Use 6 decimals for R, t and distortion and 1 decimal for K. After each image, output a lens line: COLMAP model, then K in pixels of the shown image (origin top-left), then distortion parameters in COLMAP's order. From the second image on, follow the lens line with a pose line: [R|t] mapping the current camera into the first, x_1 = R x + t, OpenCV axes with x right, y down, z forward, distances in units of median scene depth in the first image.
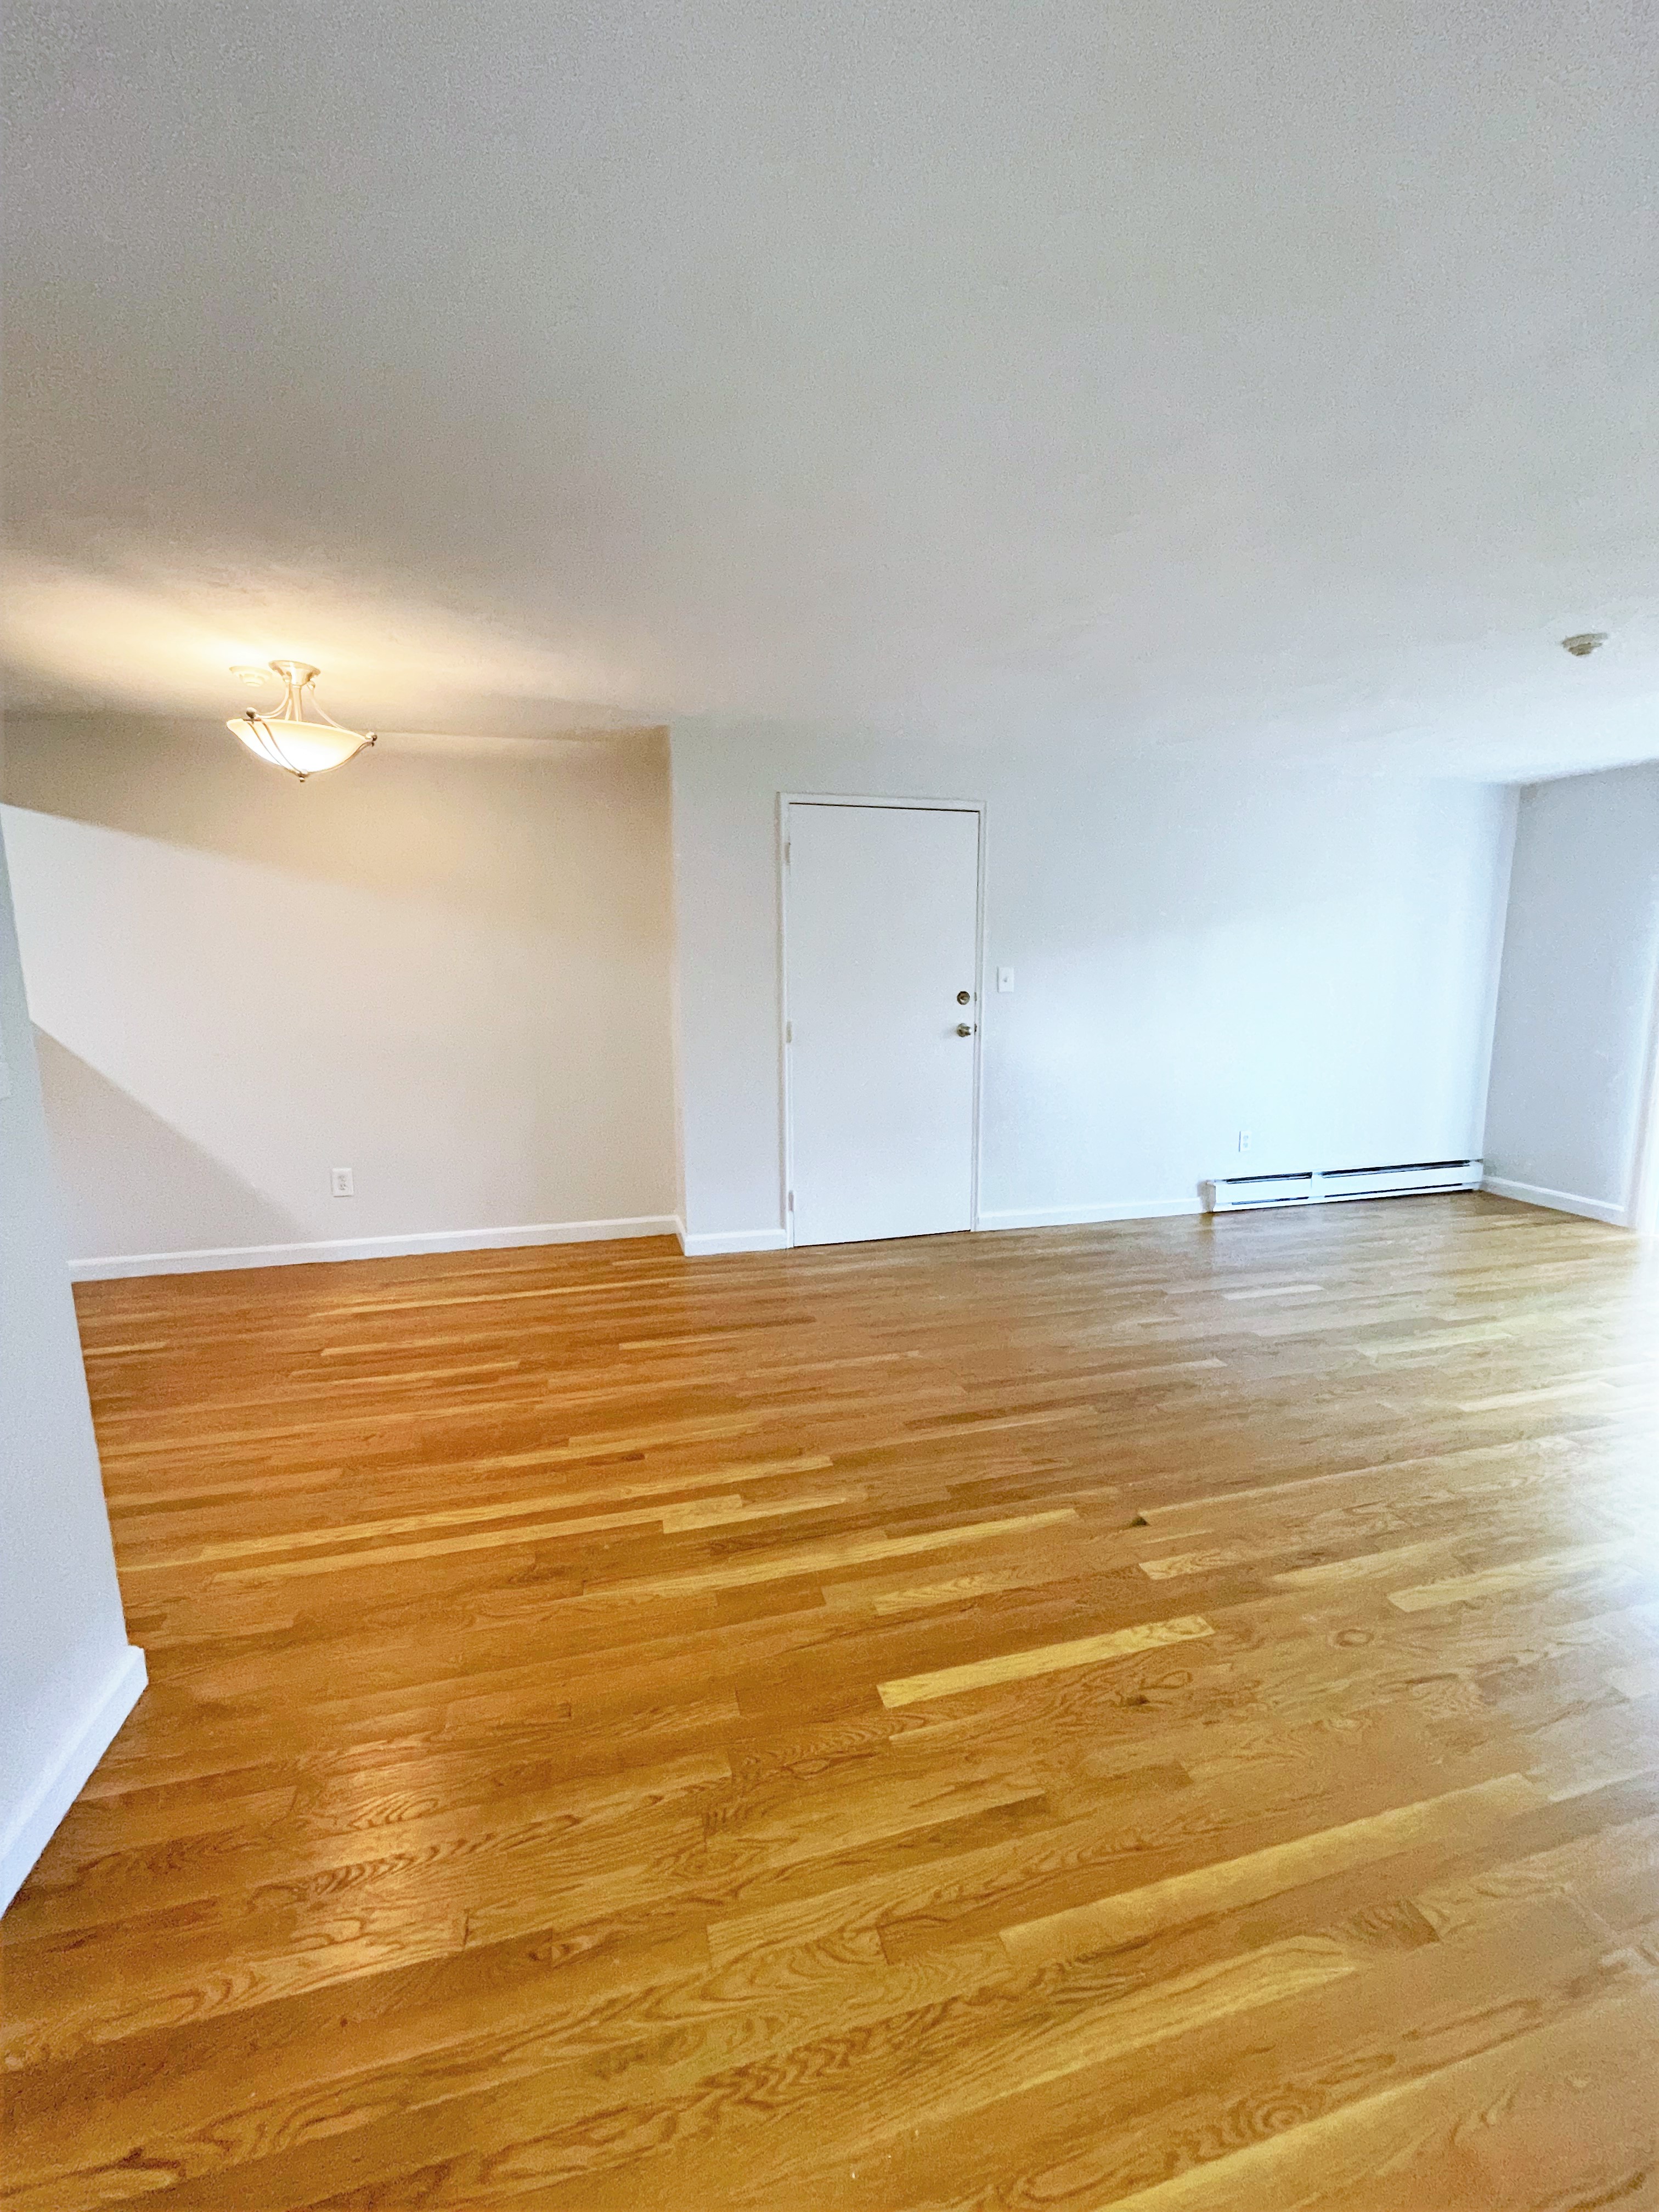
lens RADIAL K [[905.3, 0, 829.5], [0, 905.3, 1106.0], [0, 0, 1]] dist [0.000798, -0.000130]
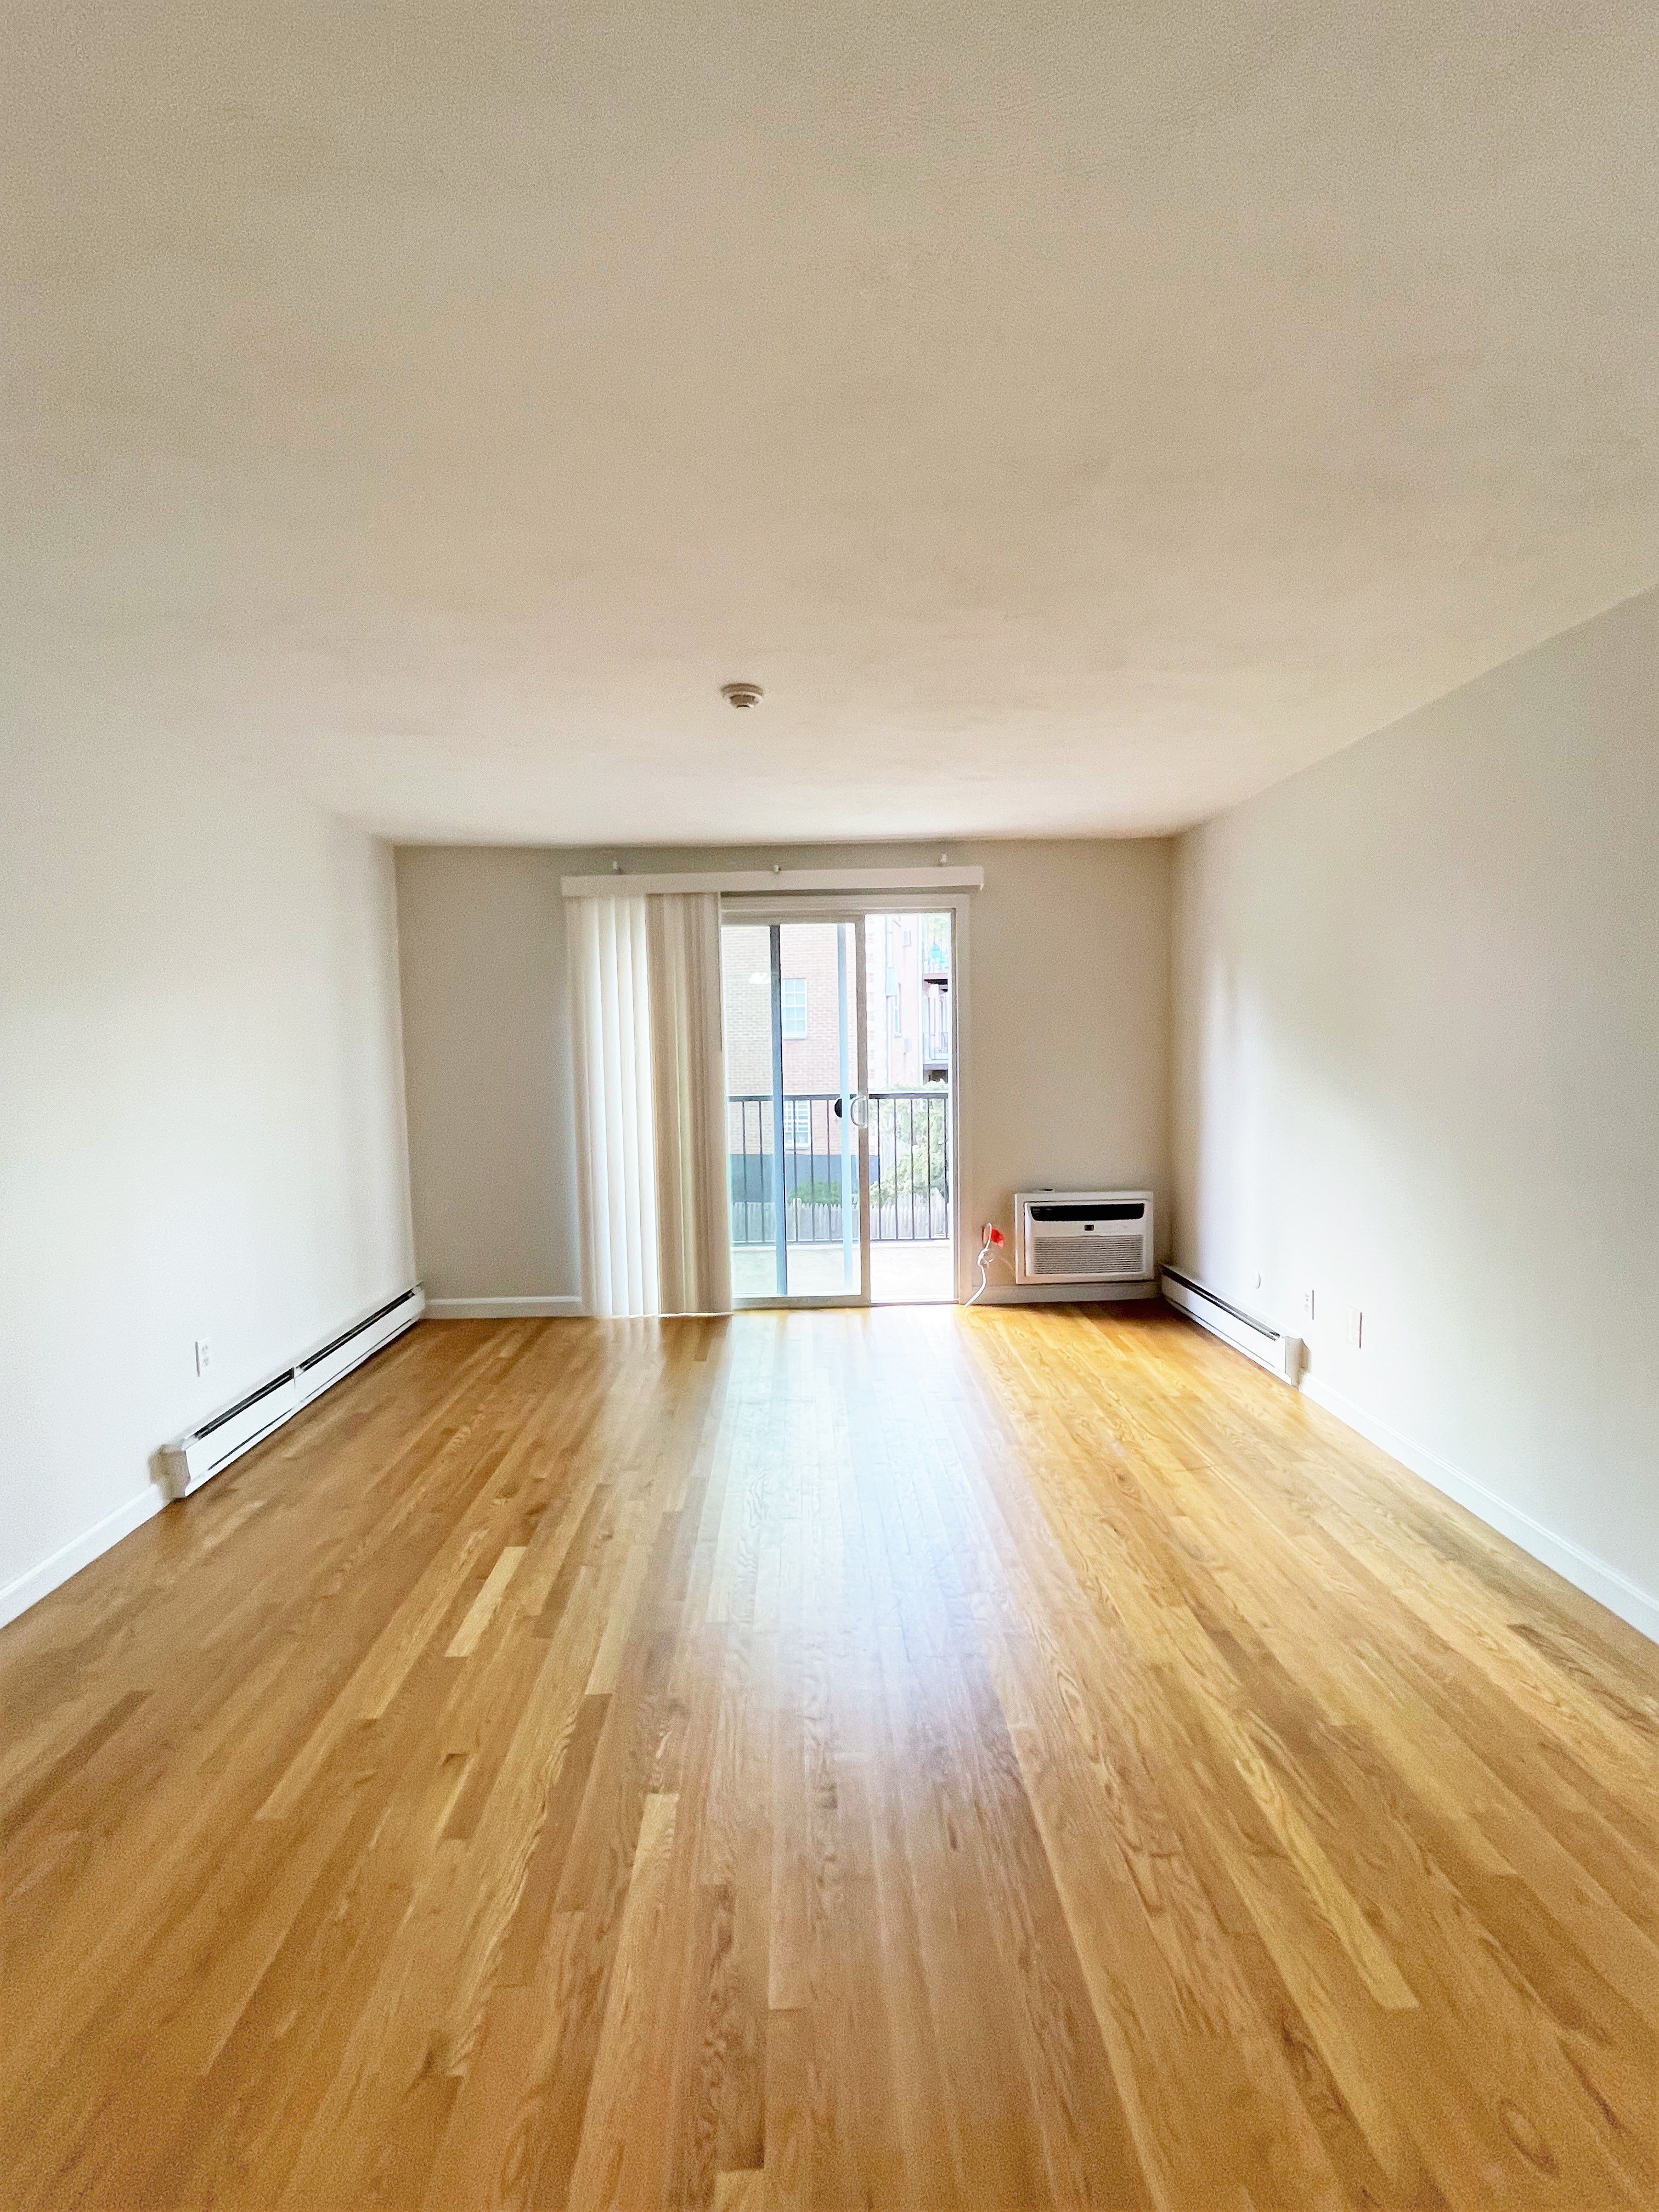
lens RADIAL K [[956.2, 0, 829.5], [0, 956.2, 1106.0], [0, 0, 1]] dist [-0.008483, 0.000548]
pose [[0.228457, -0.073882, 0.970747, -0.063492], [0.162829, 0.985971, 0.036721, -0.123019], [-0.959841, 0.149677, 0.237282, 0.676582]]
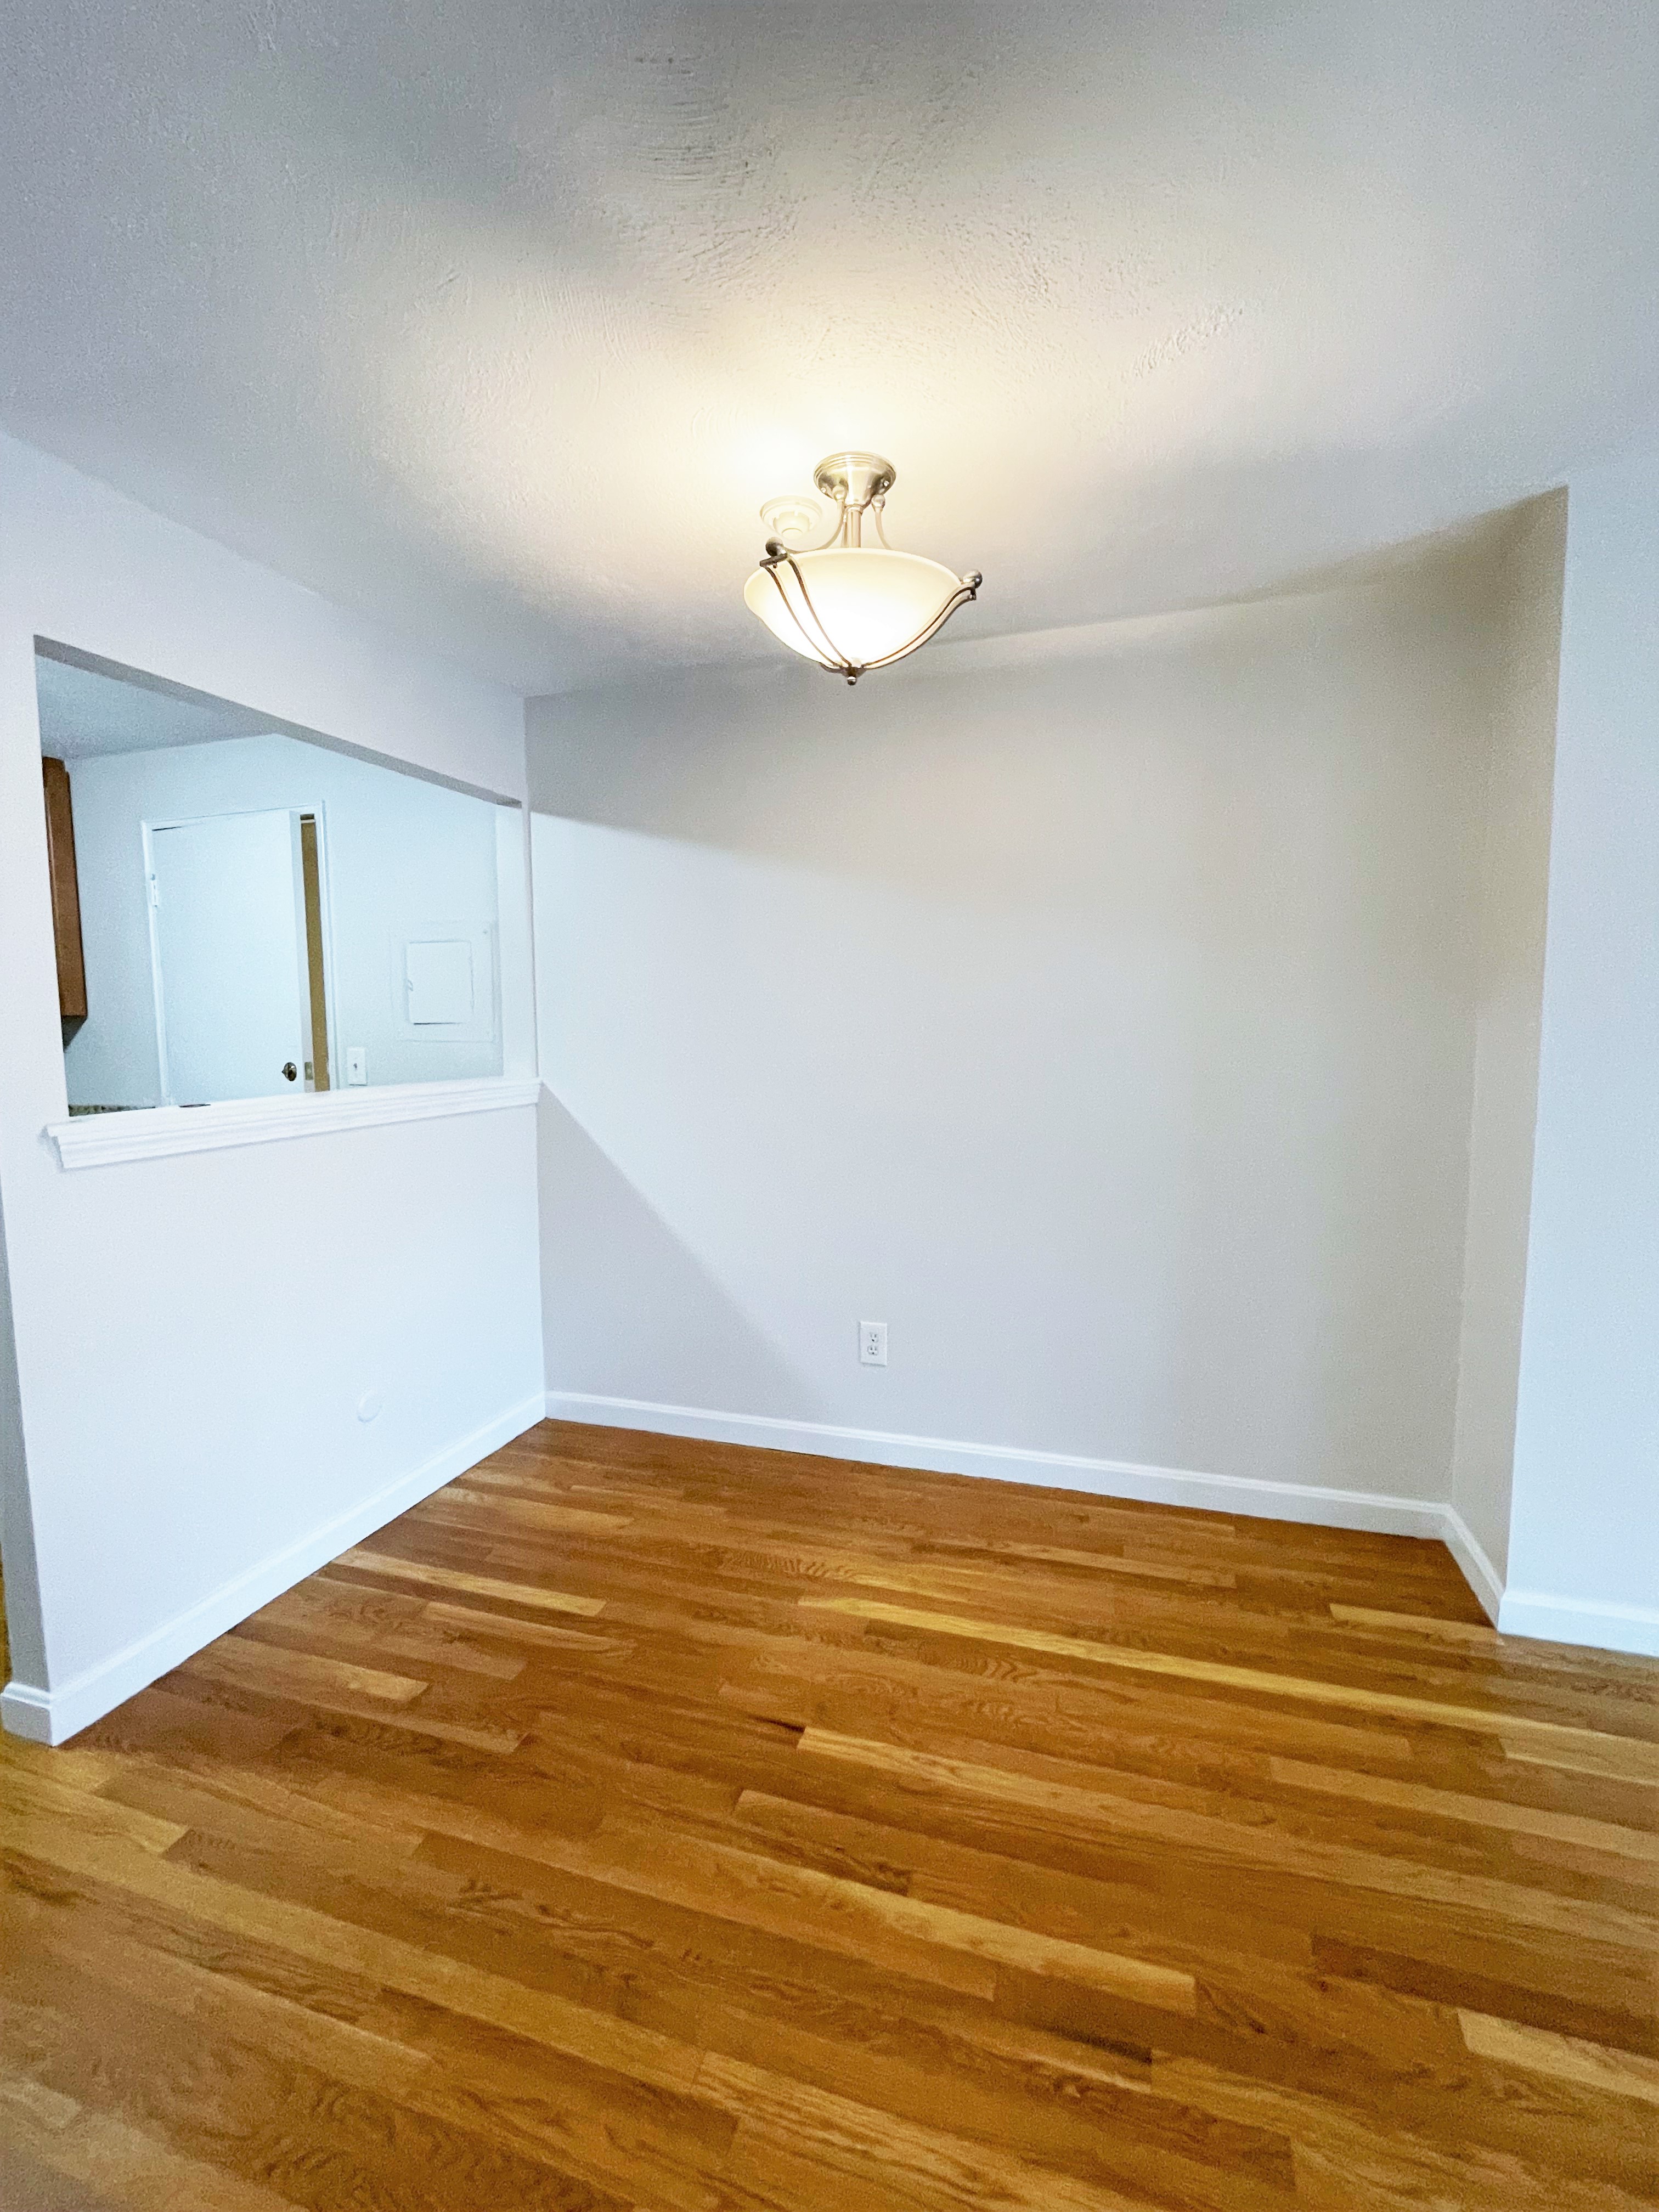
lens RADIAL K [[956.2, 0, 829.5], [0, 956.2, 1106.0], [0, 0, 1]] dist [-0.008483, 0.000548]
pose [[0.840389, 0.046787, -0.539961, -0.260687], [-0.078419, 0.996280, -0.035723, -0.078254], [0.536281, 0.072364, 0.840932, 0.508024]]
